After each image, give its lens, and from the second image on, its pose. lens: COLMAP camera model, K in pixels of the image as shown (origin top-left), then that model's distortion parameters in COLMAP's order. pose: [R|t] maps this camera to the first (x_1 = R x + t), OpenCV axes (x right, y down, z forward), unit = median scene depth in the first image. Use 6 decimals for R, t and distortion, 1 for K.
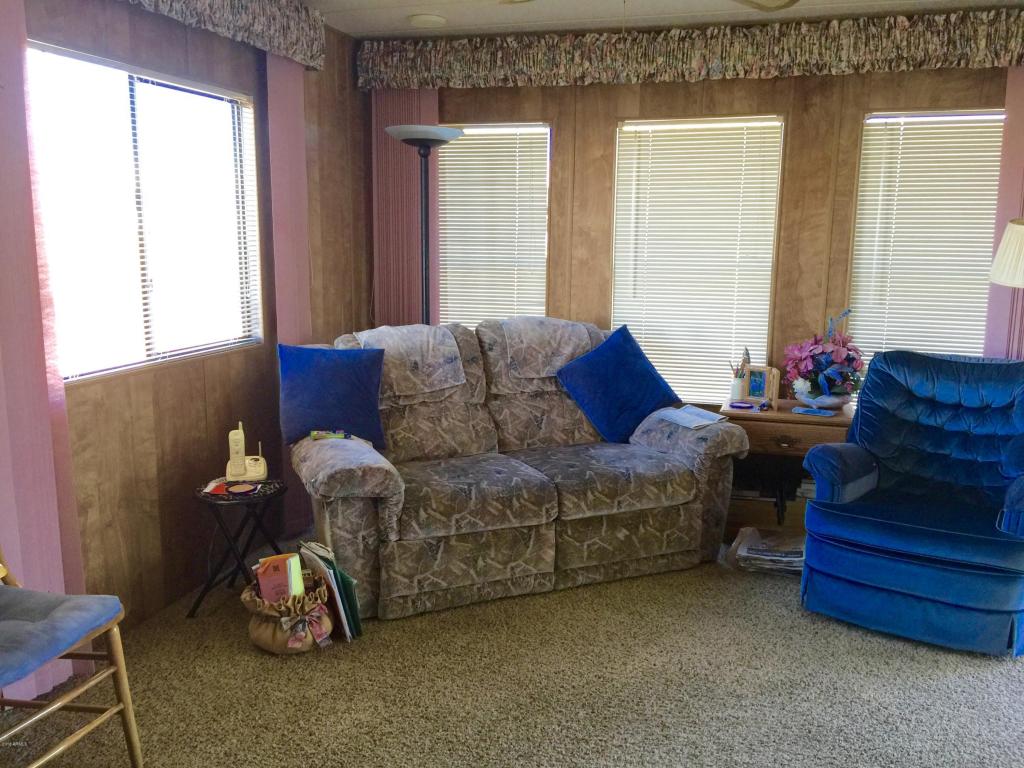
lens RADIAL K [[875.0, 0, 513.8], [0, 875.0, 378.7], [0, 0, 1]] dist [0.088628, -0.130621]
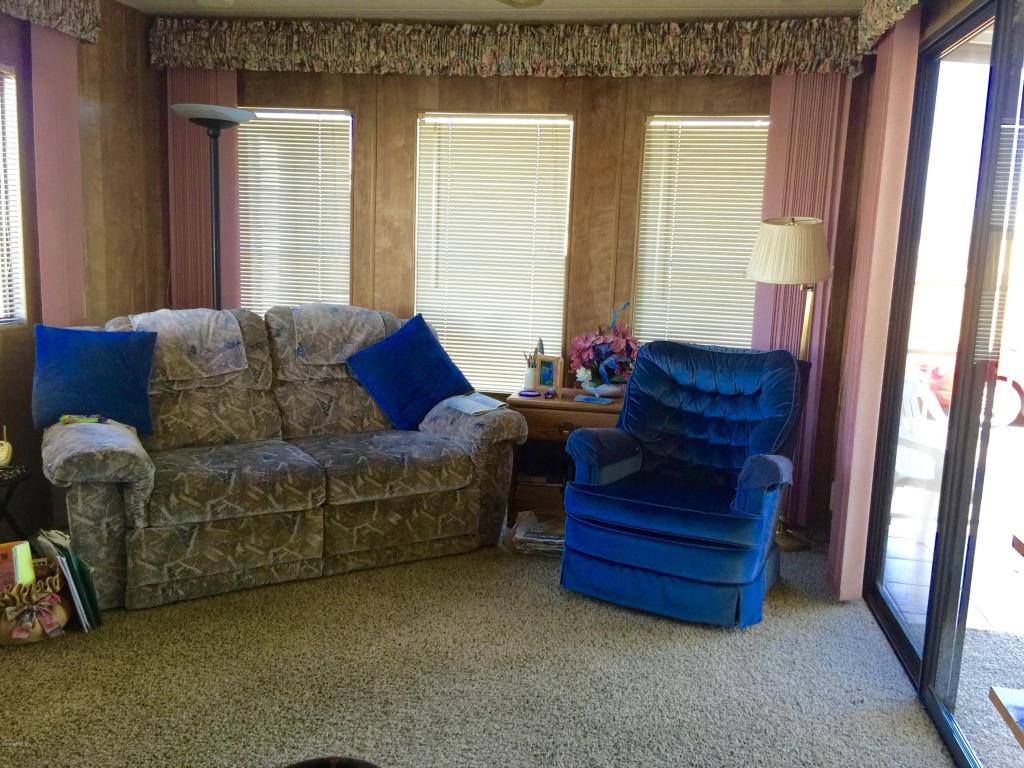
lens RADIAL K [[874.3, 0, 512.9], [0, 874.3, 371.7], [0, 0, 1]] dist [0.099899, -0.145877]
pose [[0.993143, 0.009902, 0.116488, 0.132862], [-0.008838, 0.999914, -0.009649, 0.016273], [-0.116574, 0.008554, 0.993145, -0.015724]]
